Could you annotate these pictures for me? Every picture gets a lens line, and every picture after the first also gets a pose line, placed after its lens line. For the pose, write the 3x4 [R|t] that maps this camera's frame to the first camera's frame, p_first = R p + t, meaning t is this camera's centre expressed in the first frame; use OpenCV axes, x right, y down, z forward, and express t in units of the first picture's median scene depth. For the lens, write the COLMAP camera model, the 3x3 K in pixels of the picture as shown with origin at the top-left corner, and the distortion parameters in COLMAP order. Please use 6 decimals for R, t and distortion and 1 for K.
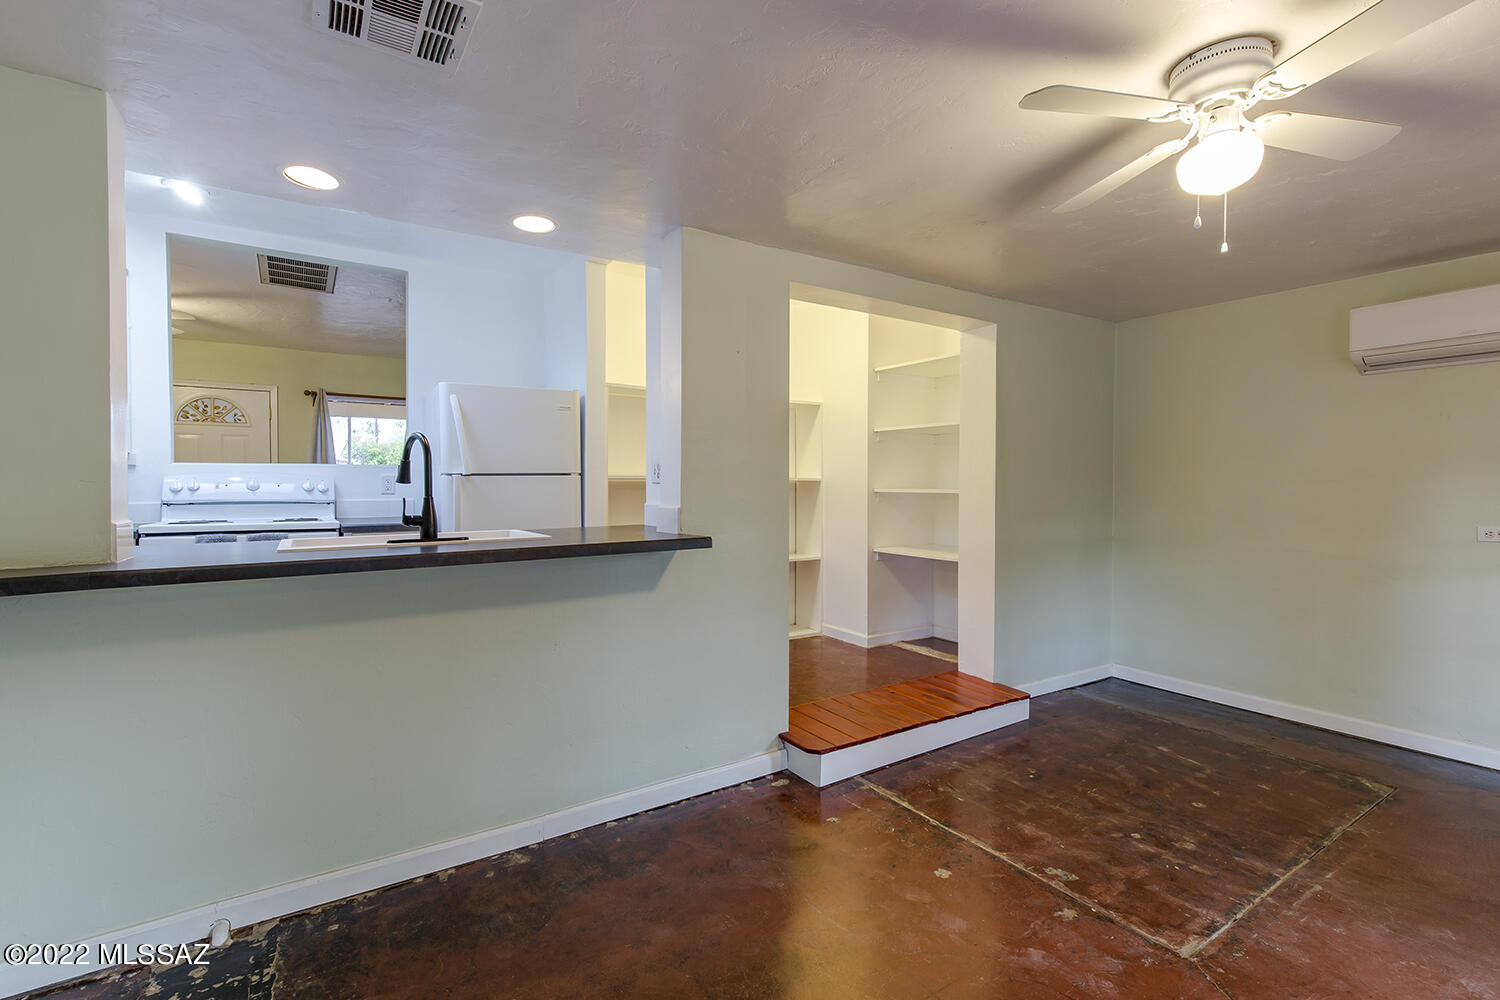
lens RADIAL K [[685.3, 0, 743.6], [0, 685.3, 498.5], [0, 0, 1]] dist [0.010854, -0.003877]
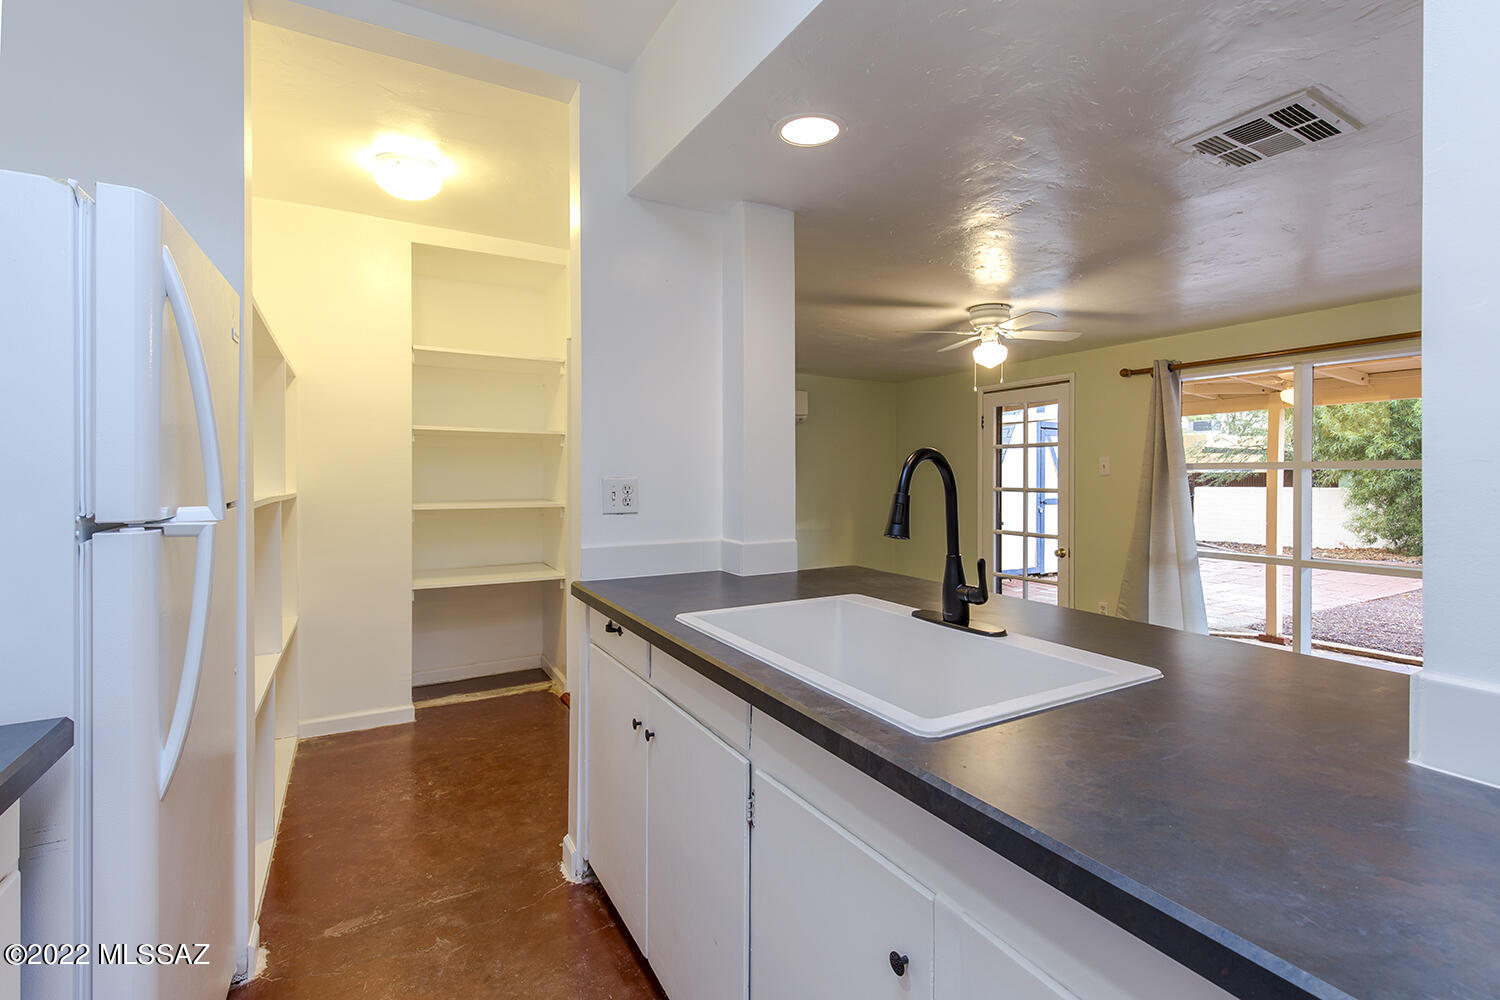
lens RADIAL K [[685.3, 0, 772.5], [0, 685.3, 481.4], [0, 0, 1]] dist [0.010854, -0.003877]
pose [[0.030620, -0.006084, 0.999513, -0.391489], [0.018946, 0.999805, 0.005505, -0.027012], [-0.999352, 0.018768, 0.030730, 0.410665]]
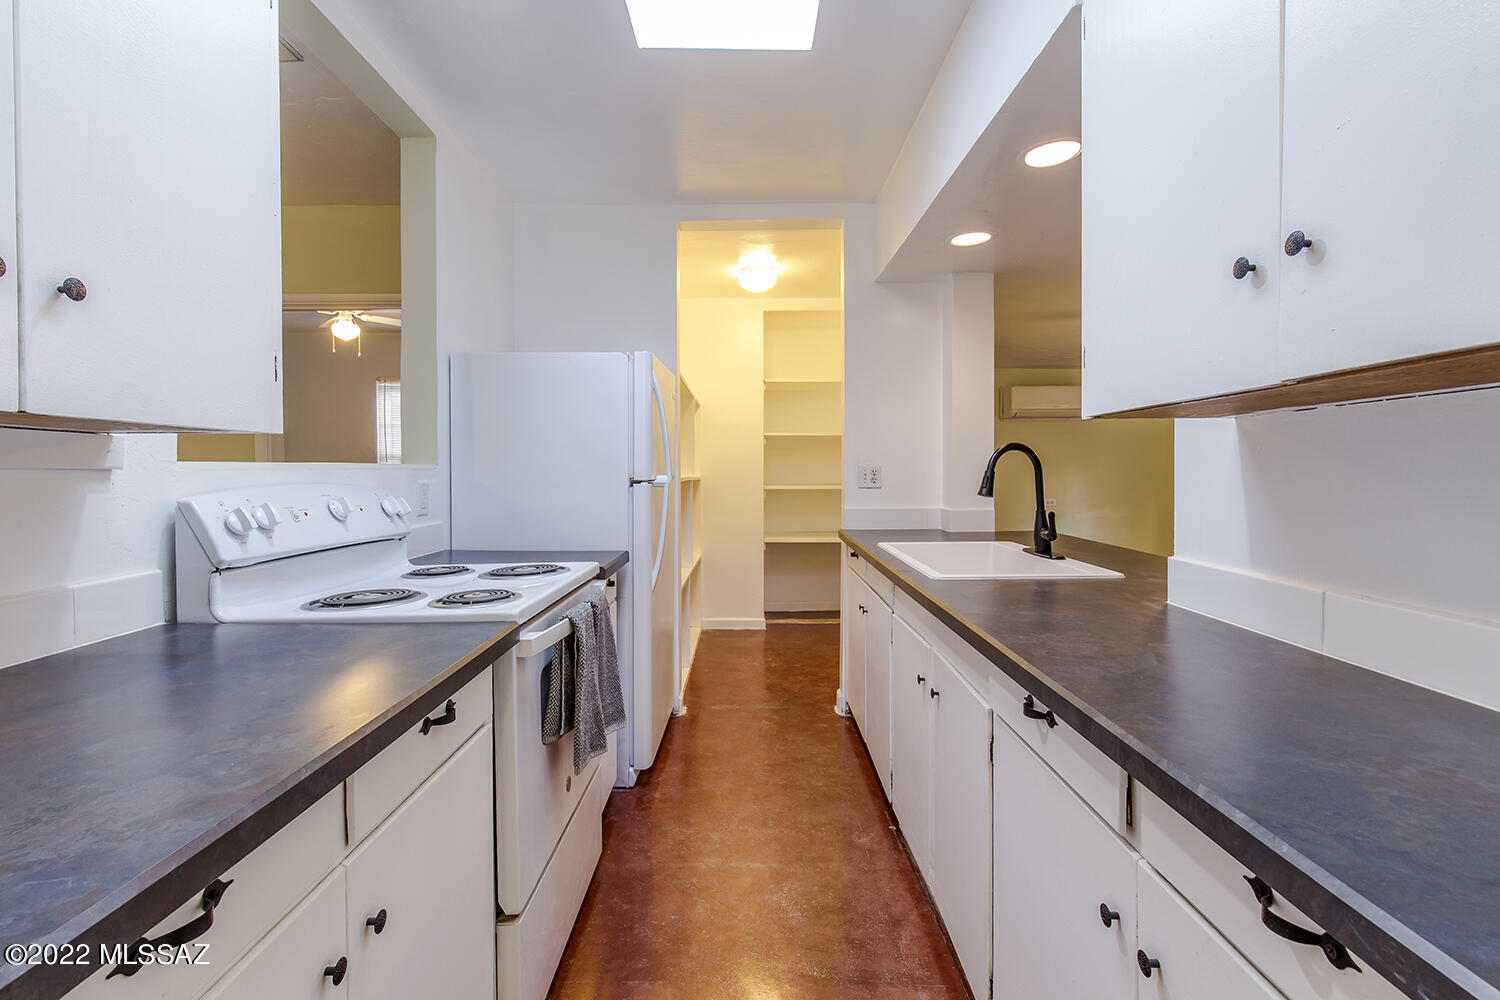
lens RADIAL K [[685.3, 0, 756.7], [0, 685.3, 482.5], [0, 0, 1]] dist [0.010854, -0.003877]
pose [[0.531538, -0.015012, 0.846901, -0.542730], [0.019235, 0.999799, 0.005650, -0.019531], [-0.846816, 0.013287, 0.531720, 0.293212]]
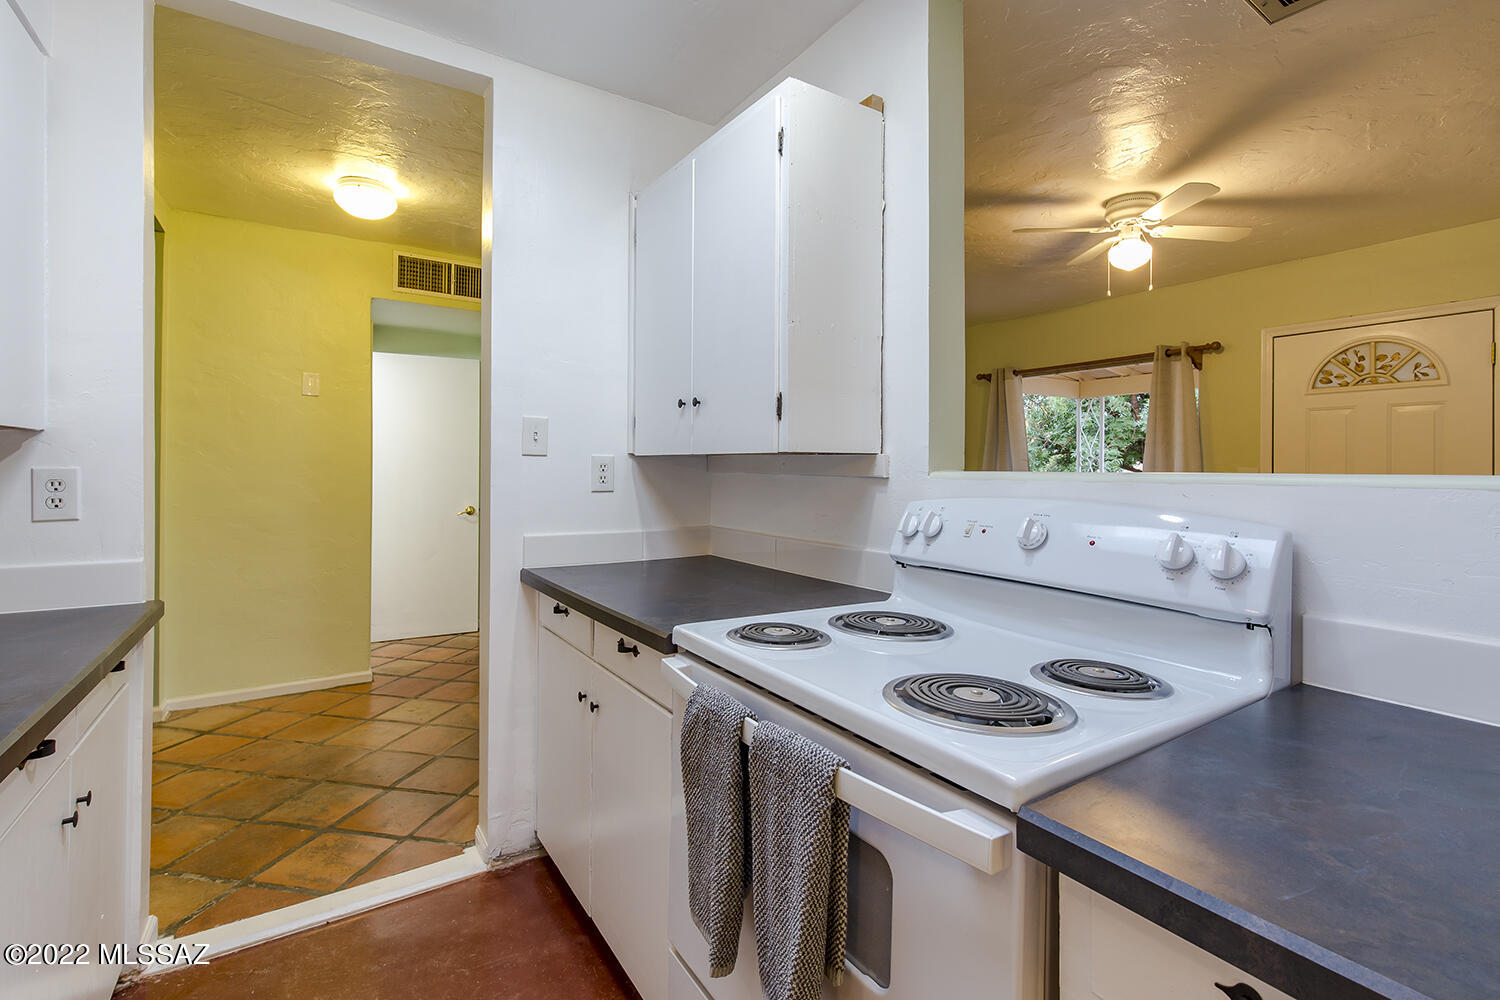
lens RADIAL K [[685.3, 0, 751.1], [0, 685.3, 460.7], [0, 0, 1]] dist [0.010854, -0.003877]
pose [[0.011259, -0.005518, -0.999921, -0.204751], [-0.028431, 0.999579, -0.005836, -0.029416], [0.999532, 0.028494, 0.011098, 0.483550]]
